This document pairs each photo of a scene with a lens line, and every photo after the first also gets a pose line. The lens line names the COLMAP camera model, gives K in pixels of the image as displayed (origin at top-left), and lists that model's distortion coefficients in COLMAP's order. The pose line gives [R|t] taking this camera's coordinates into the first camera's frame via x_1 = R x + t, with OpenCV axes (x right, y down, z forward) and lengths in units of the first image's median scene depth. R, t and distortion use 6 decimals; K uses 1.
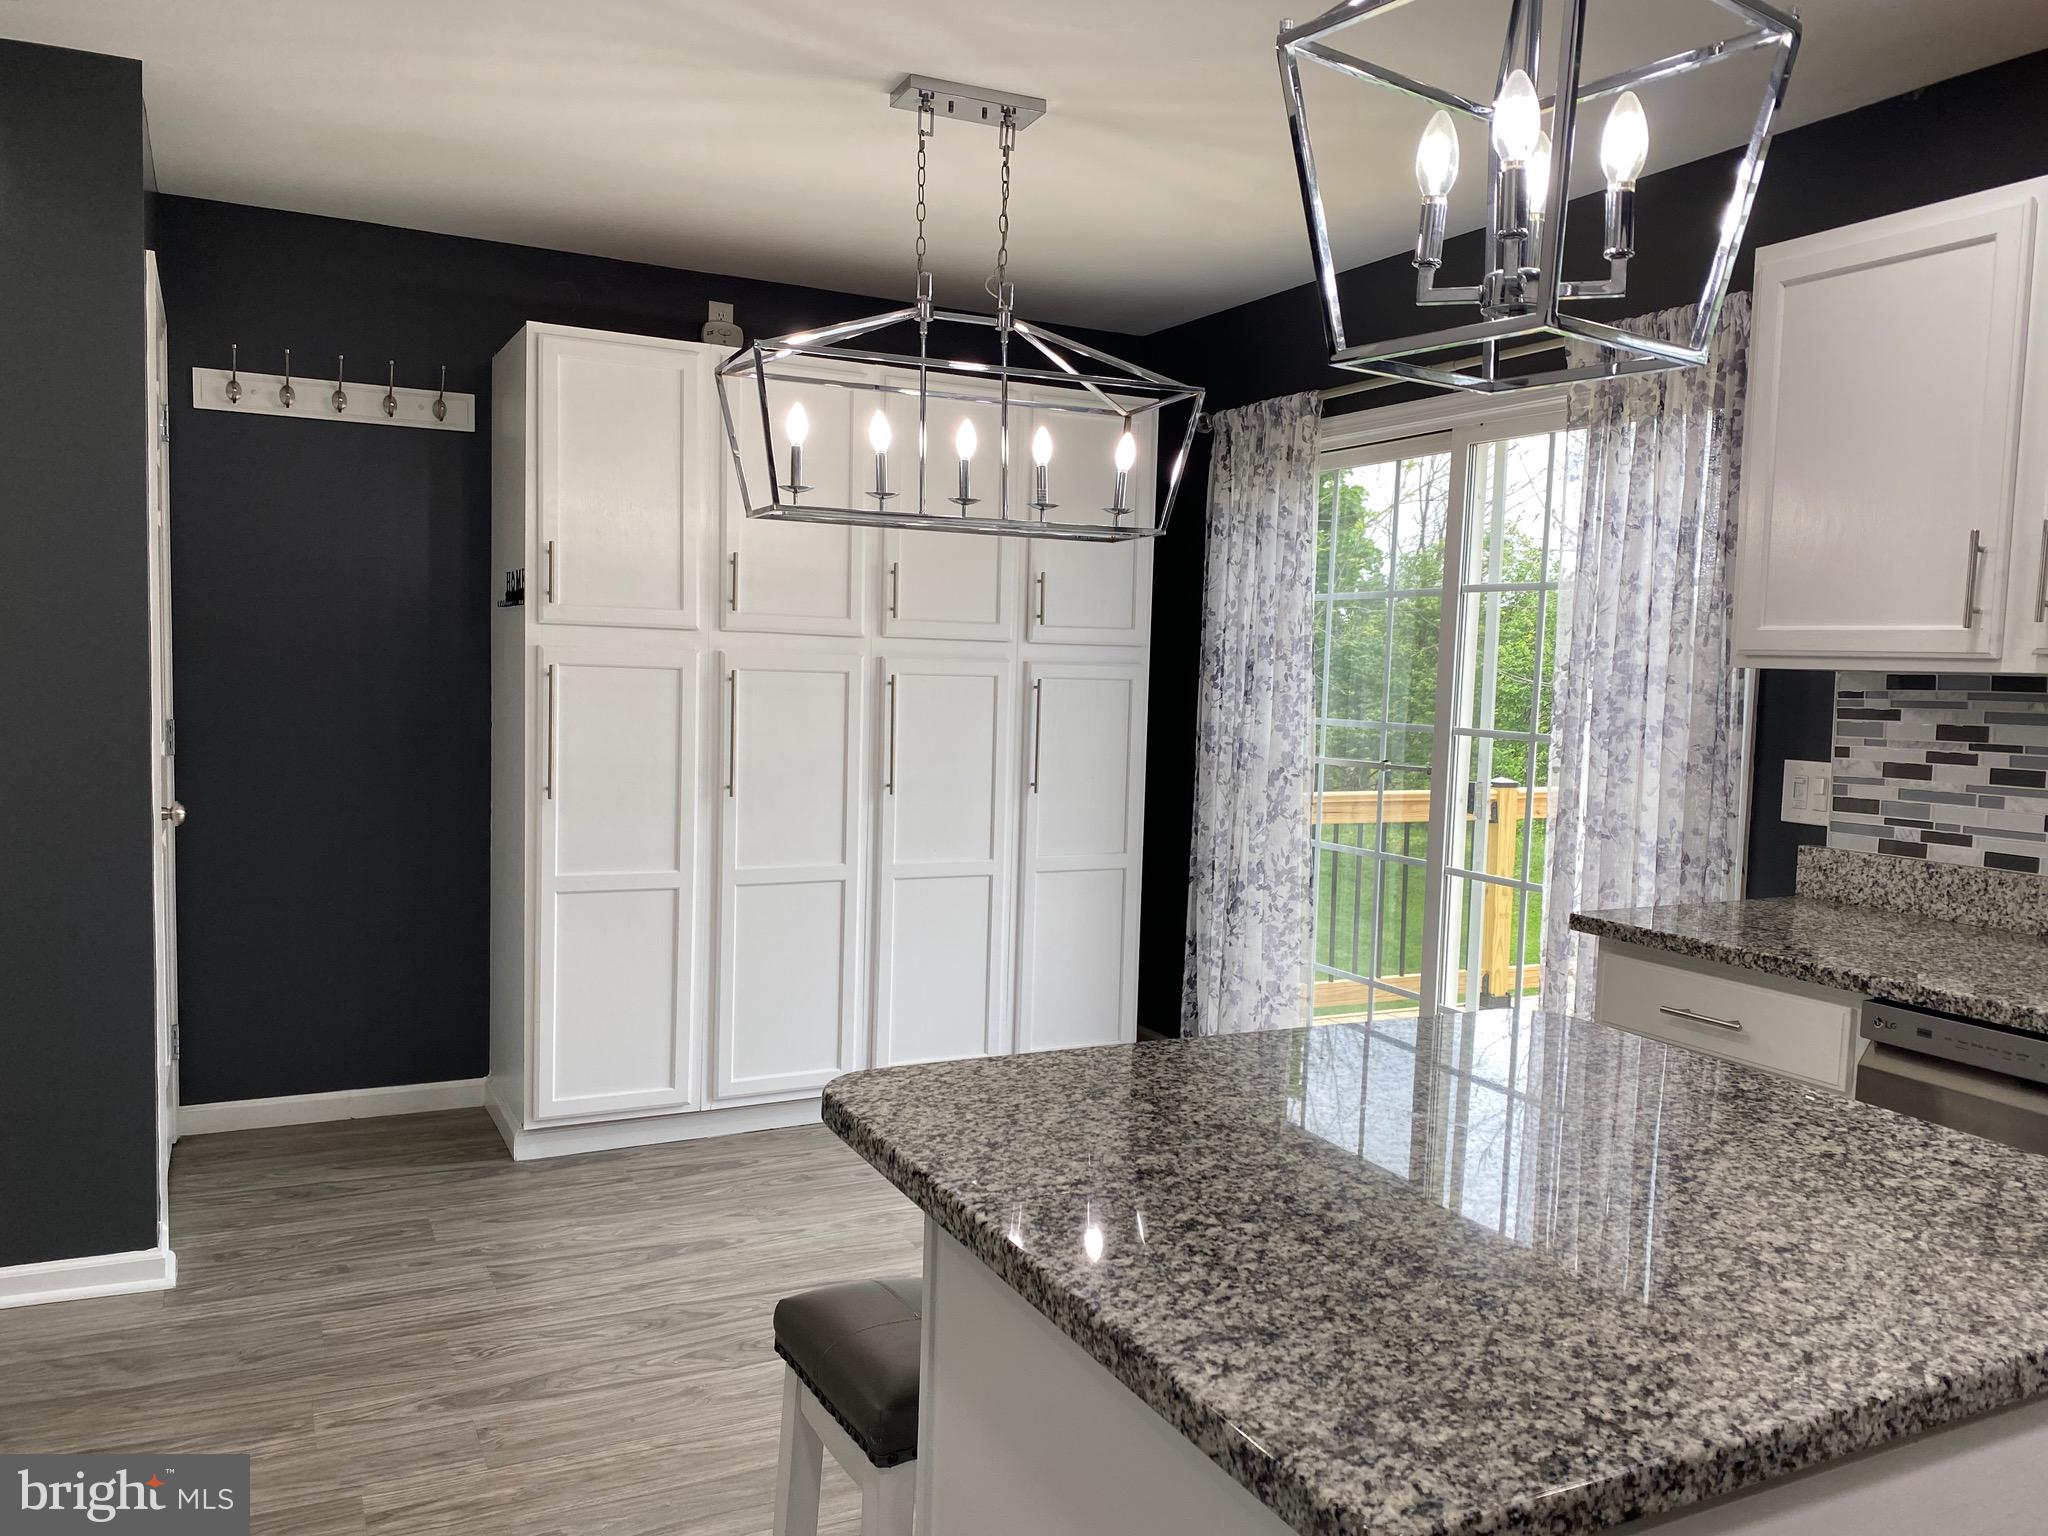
lens RADIAL K [[1566.2, 0, 1029.5], [0, 1566.2, 785.9], [0, 0, 1]] dist [-0.001120, 0.007368]
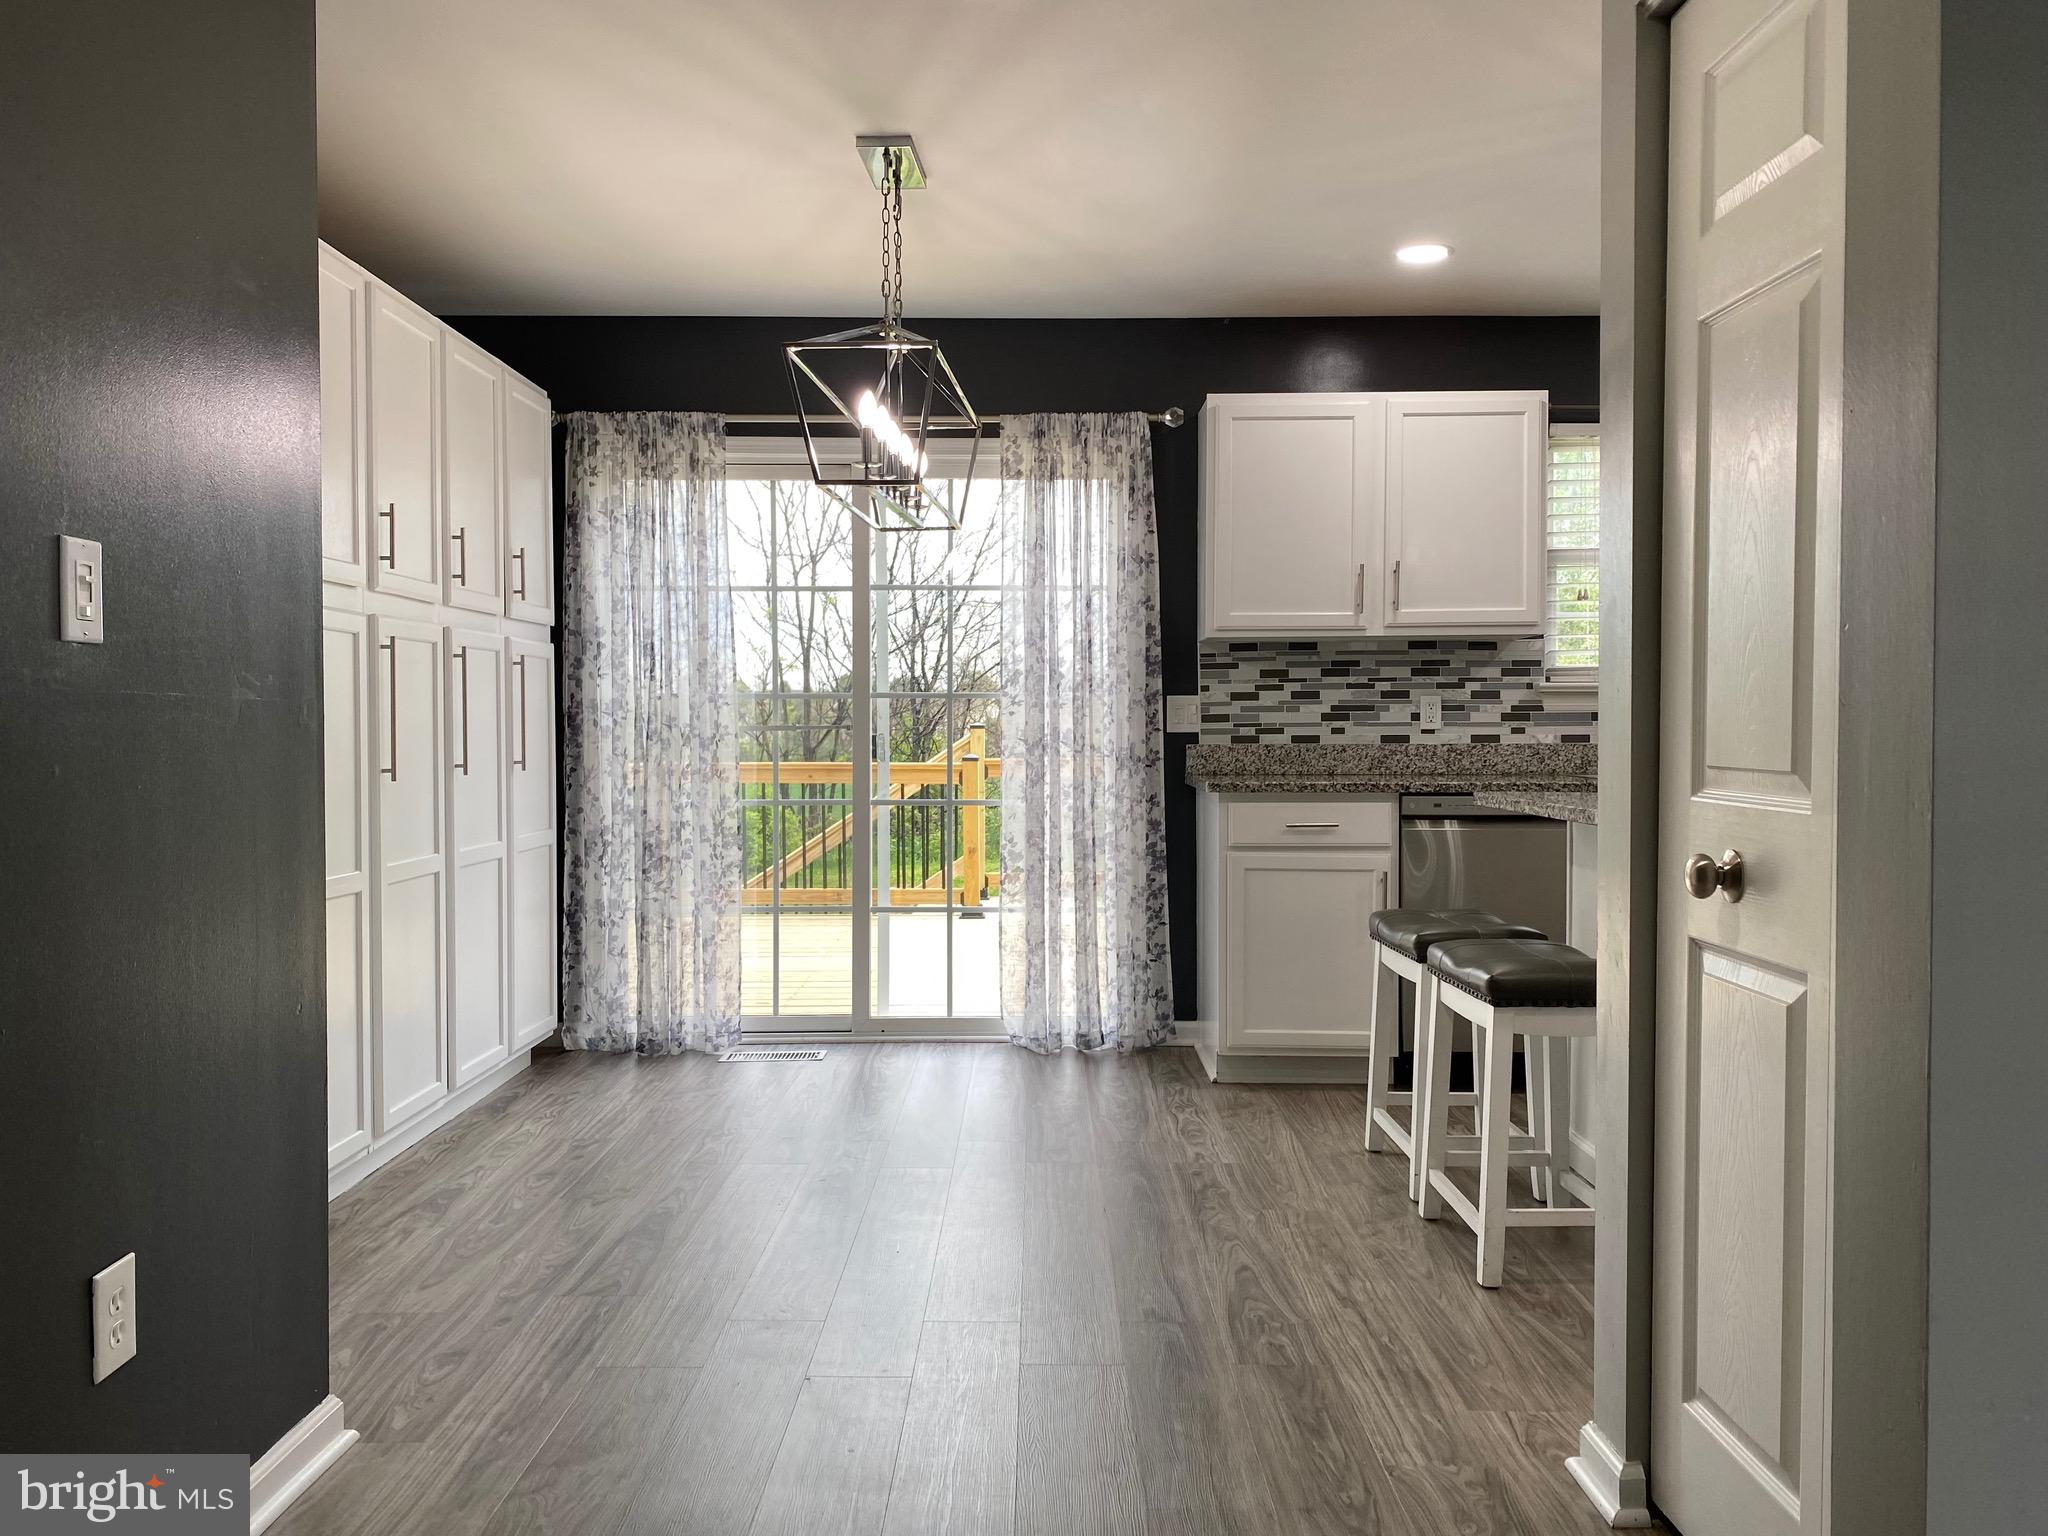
lens RADIAL K [[1552.3, 0, 1024.0], [0, 1552.3, 768.0], [0, 0, 1]] dist [0.182424, -0.507707]
pose [[0.460072, -0.053314, 0.886279, -1.173181], [0.086493, 0.996139, 0.015023, 0.024149], [-0.883658, 0.069745, 0.462907, 0.407978]]
